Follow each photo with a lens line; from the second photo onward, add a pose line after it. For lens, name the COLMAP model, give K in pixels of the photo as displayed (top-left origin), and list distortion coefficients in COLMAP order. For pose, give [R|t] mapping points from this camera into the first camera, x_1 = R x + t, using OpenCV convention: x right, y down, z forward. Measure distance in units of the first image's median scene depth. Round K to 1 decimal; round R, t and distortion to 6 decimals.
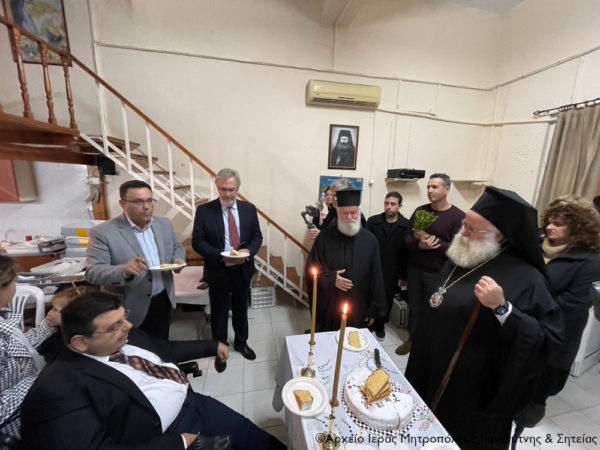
lens RADIAL K [[241.5, 0, 301.6], [0, 241.5, 227.4], [0, 0, 1]] dist [-0.001871, -0.000479]
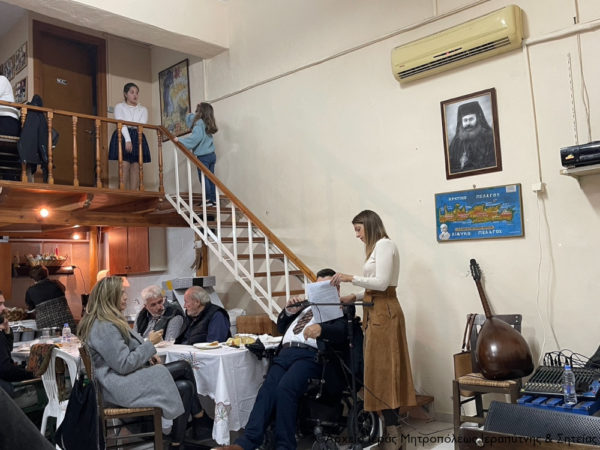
lens RADIAL K [[559.5, 0, 300.0], [0, 559.5, 225.0], [0, 0, 1]] dist [0.037627, 0.000756]
pose [[0.632741, -0.135036, -0.762499, 0.960608], [-0.070104, 0.970645, -0.230072, 0.187188], [0.771184, 0.199030, 0.604701, 0.024275]]
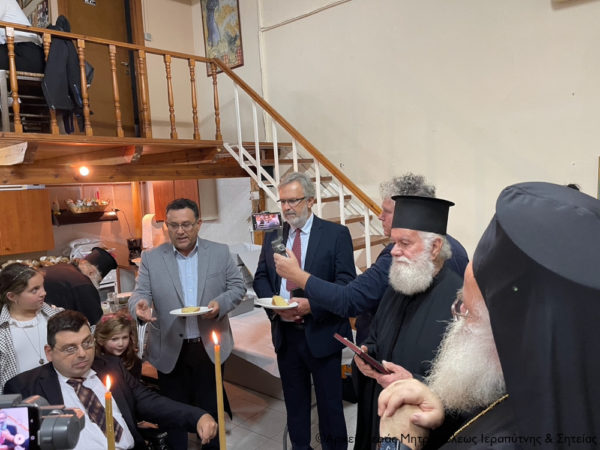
lens RADIAL K [[453.0, 0, 300.0], [0, 453.0, 225.0], [0, 0, 1]] dist [0.072421, -0.087875]
pose [[0.646663, 0.005389, -0.762757, 0.403712], [-0.070618, 0.996103, -0.052832, -0.022622], [0.759500, 0.088029, 0.644523, 0.136179]]
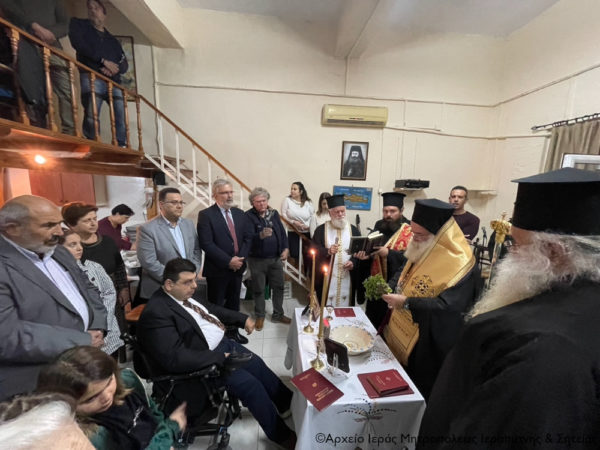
lens RADIAL K [[240.1, 0, 300.0], [0, 240.1, 225.0], [0, 0, 1]] dist [0.001497, 0.000170]
pose [[0.995002, 0.015405, -0.098657, 0.040186], [-0.019556, 0.998957, -0.041254, 0.023621], [0.097919, 0.042977, 0.994266, -0.151563]]
